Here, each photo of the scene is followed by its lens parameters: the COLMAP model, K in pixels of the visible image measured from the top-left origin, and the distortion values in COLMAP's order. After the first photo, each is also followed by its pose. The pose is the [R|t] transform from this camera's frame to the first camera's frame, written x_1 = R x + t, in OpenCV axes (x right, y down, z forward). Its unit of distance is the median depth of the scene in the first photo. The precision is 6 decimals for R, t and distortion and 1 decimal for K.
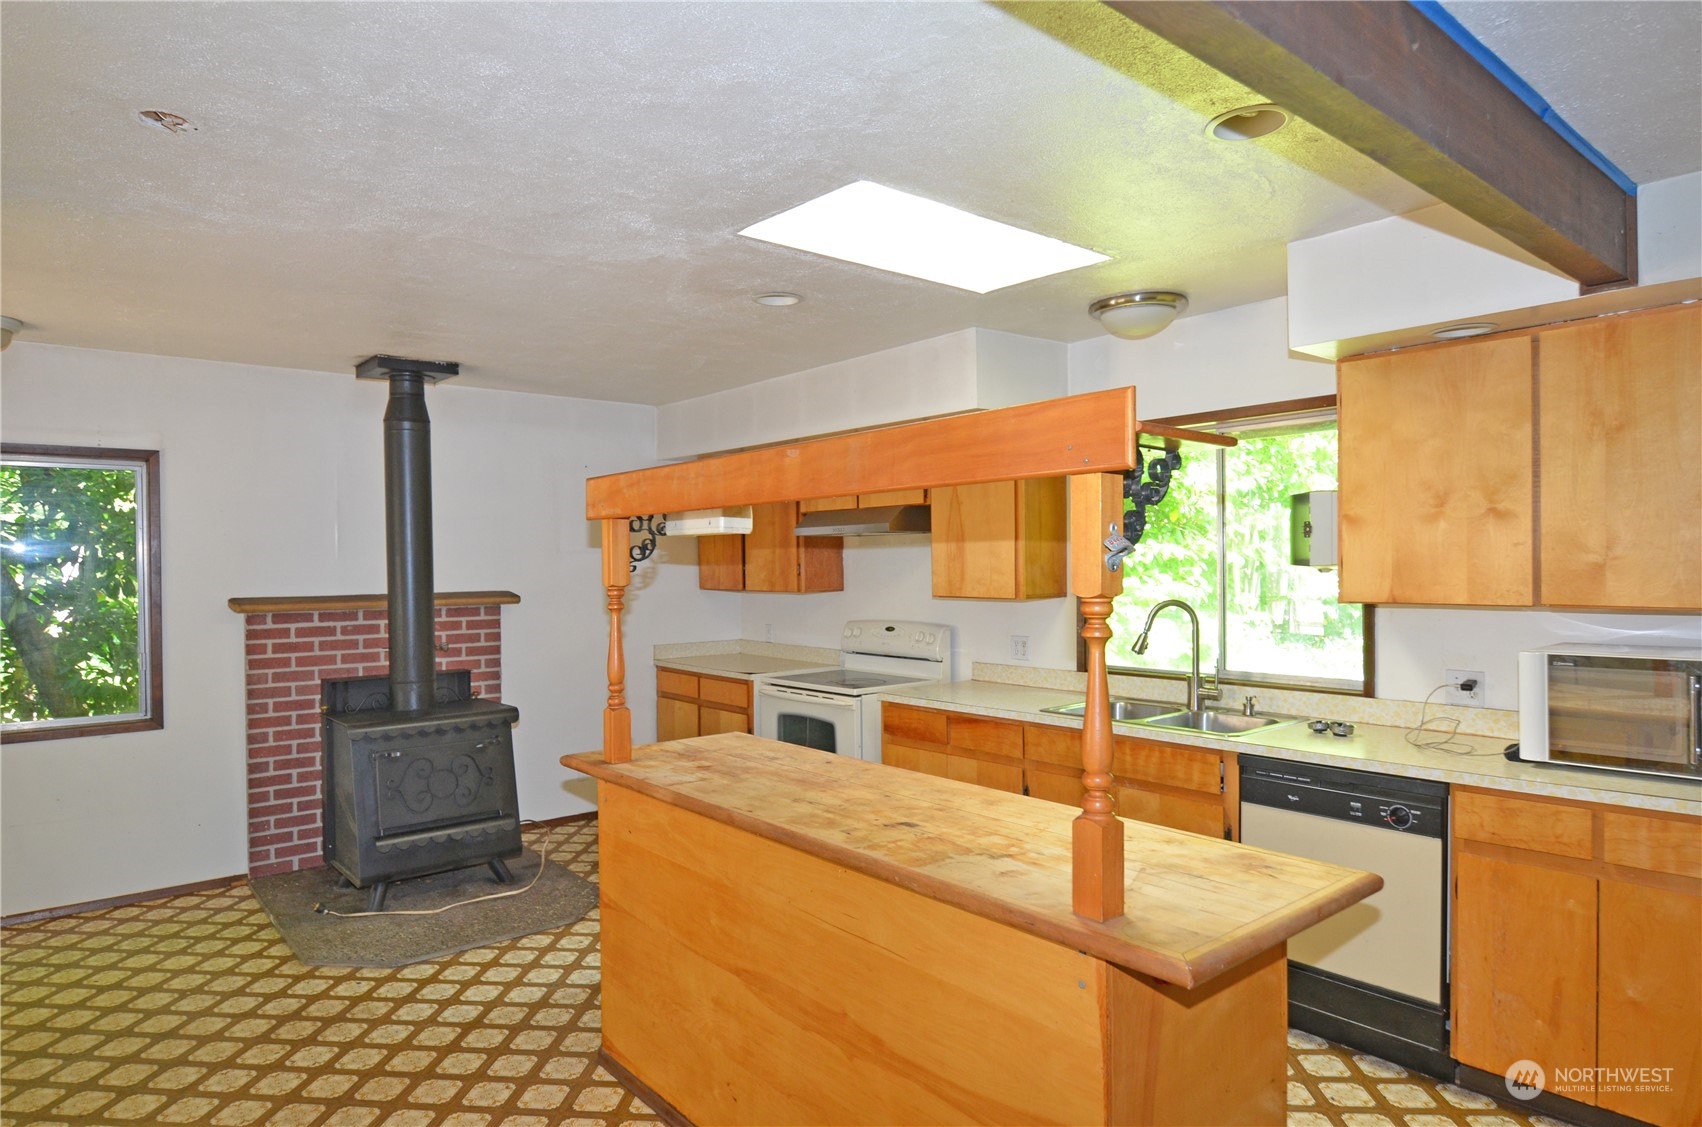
lens RADIAL K [[995.4, 0, 851.2], [0, 995.4, 569.6], [0, 0, 1]] dist [0.004829, 0.000524]
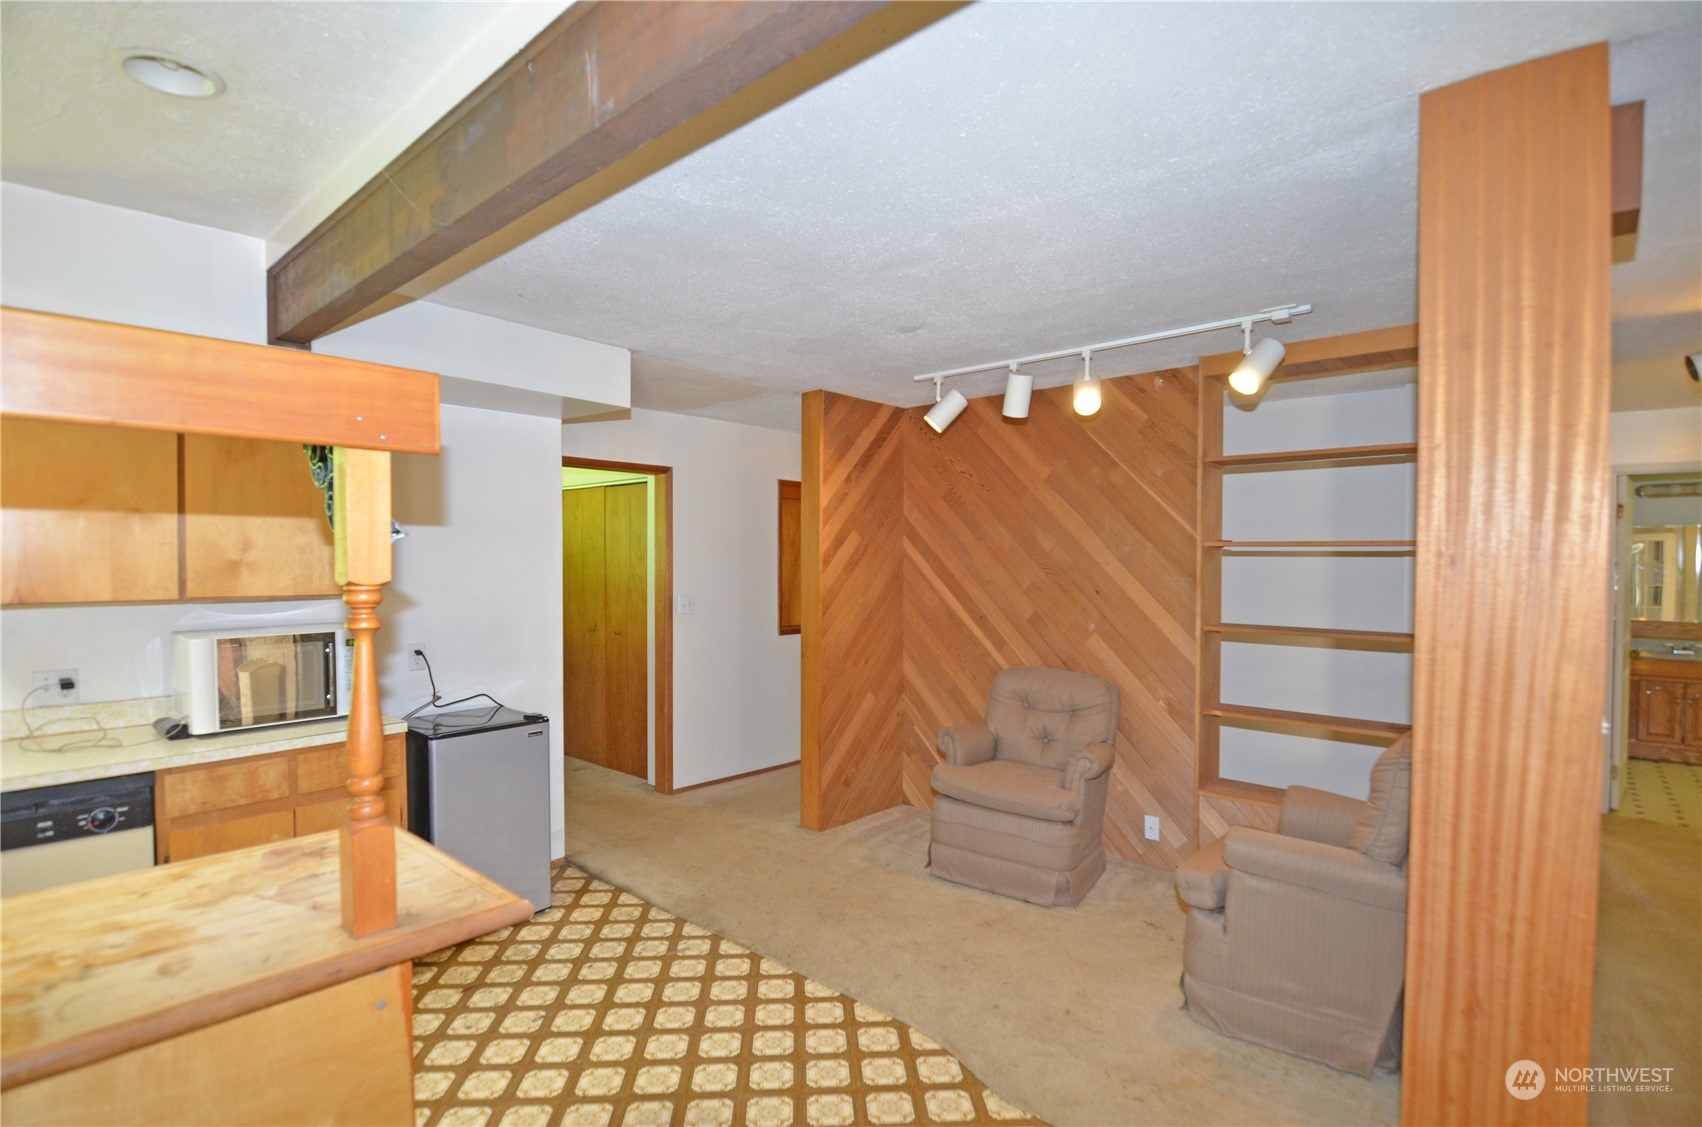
lens RADIAL K [[818.8, 0, 853.7], [0, 818.8, 568.2], [0, 0, 1]] dist [-0.020341, -0.000908]
pose [[-0.148649, 0.006173, 0.988871, -0.343679], [0.005453, 0.999970, -0.005423, 0.011414], [-0.988875, 0.004586, -0.148678, 0.405672]]
